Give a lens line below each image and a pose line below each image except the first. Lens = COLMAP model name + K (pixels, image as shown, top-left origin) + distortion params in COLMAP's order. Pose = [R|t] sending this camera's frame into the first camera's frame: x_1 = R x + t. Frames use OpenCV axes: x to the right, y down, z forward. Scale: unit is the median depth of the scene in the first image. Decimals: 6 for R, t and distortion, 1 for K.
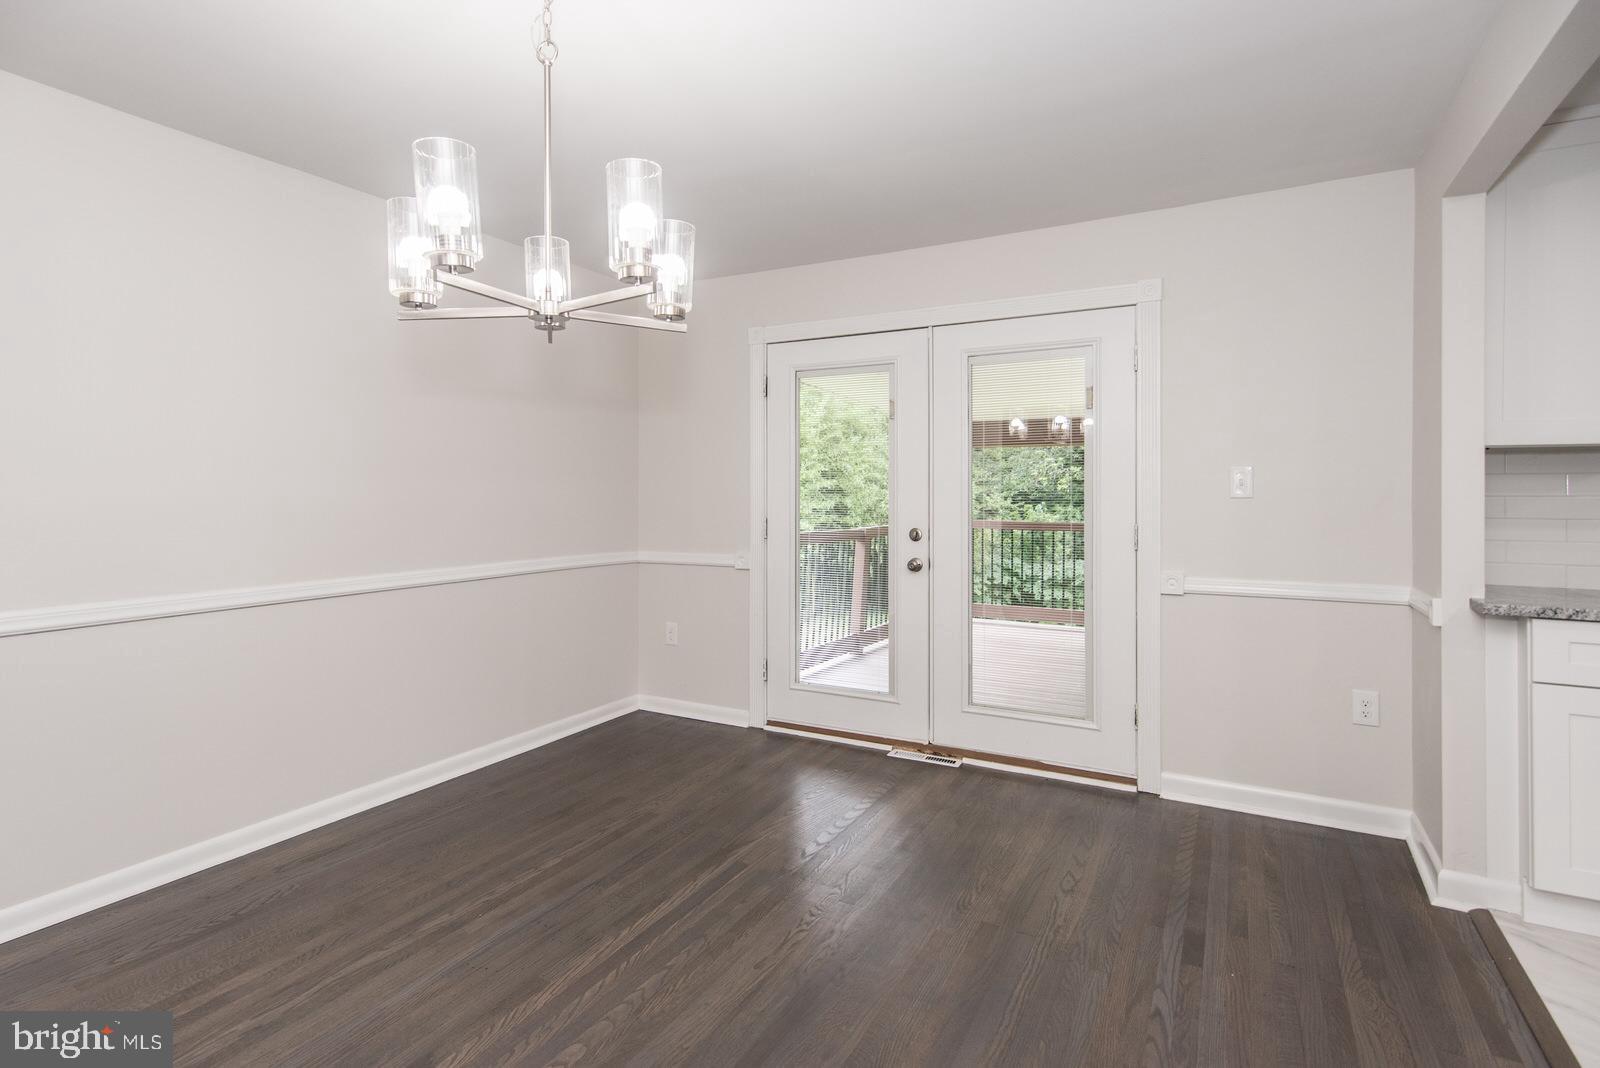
lens RADIAL K [[783.5, 0, 798.5], [0, 783.5, 480.5], [0, 0, 1]] dist [0.002890, 0.000191]
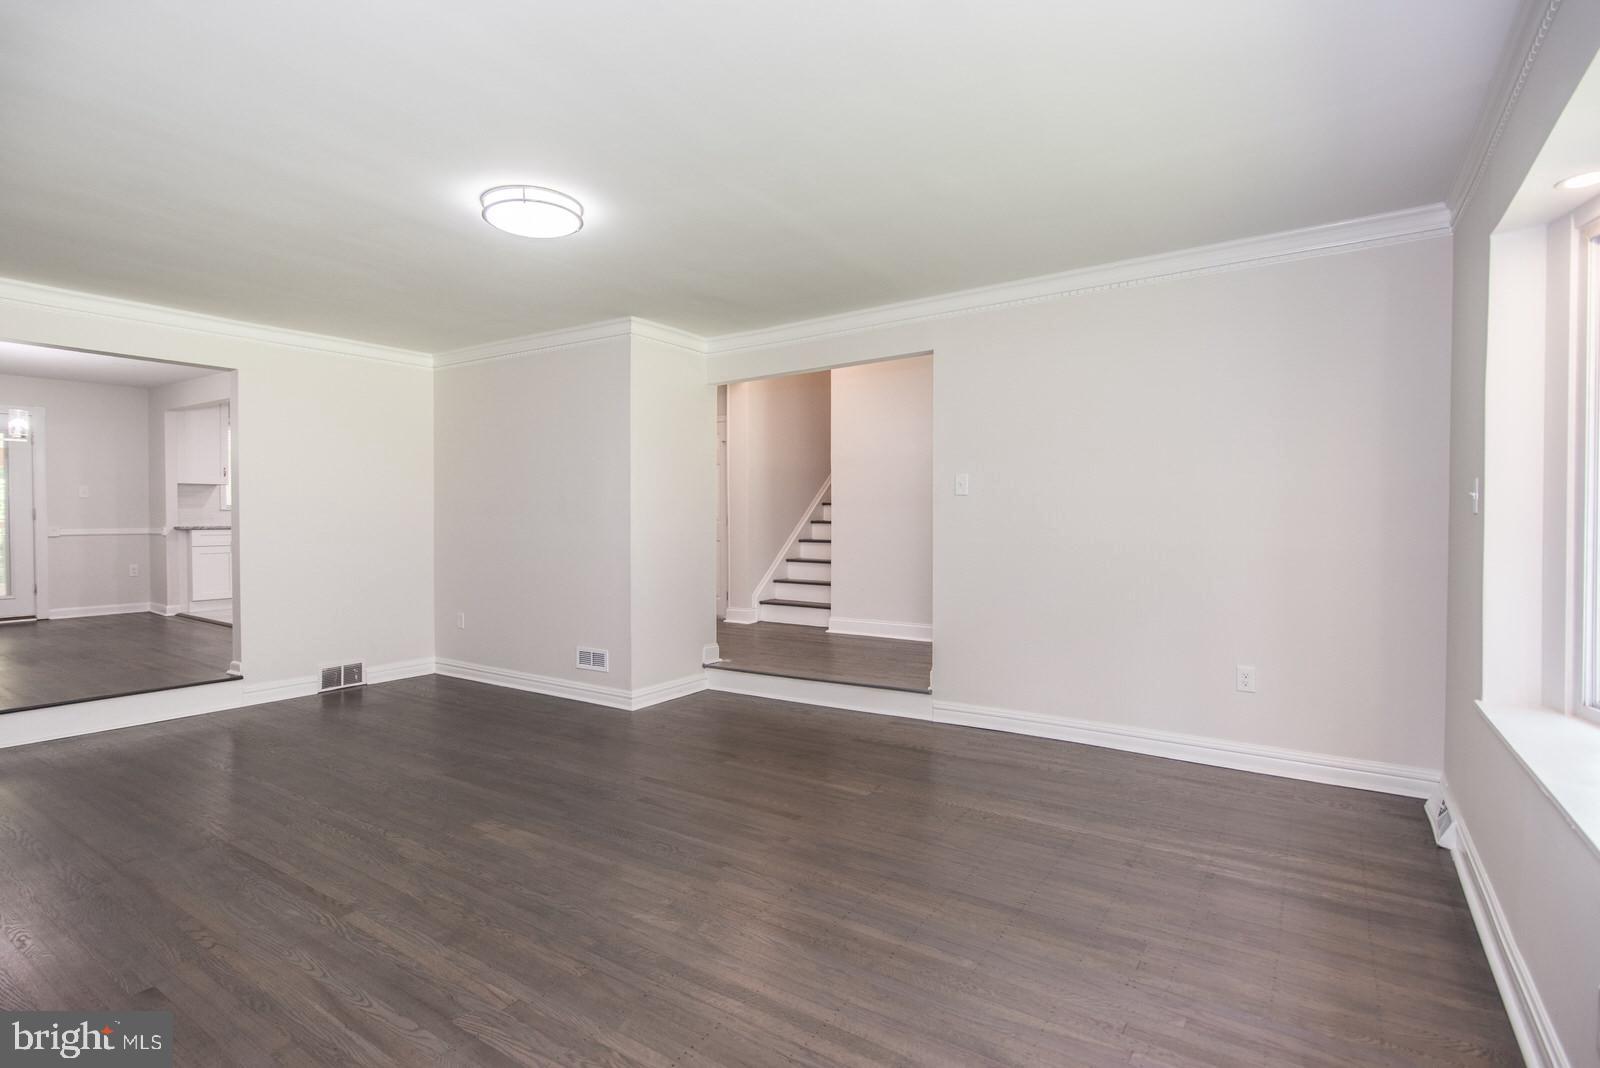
lens RADIAL K [[786.0, 0, 803.1], [0, 786.0, 521.3], [0, 0, 1]] dist [0.007831, -0.000568]
pose [[0.080086, 0.000631, 0.996788, -2.389949], [0.000107, 1.000000, -0.000642, 0.136757], [-0.996788, 0.000158, 0.080086, -2.034944]]
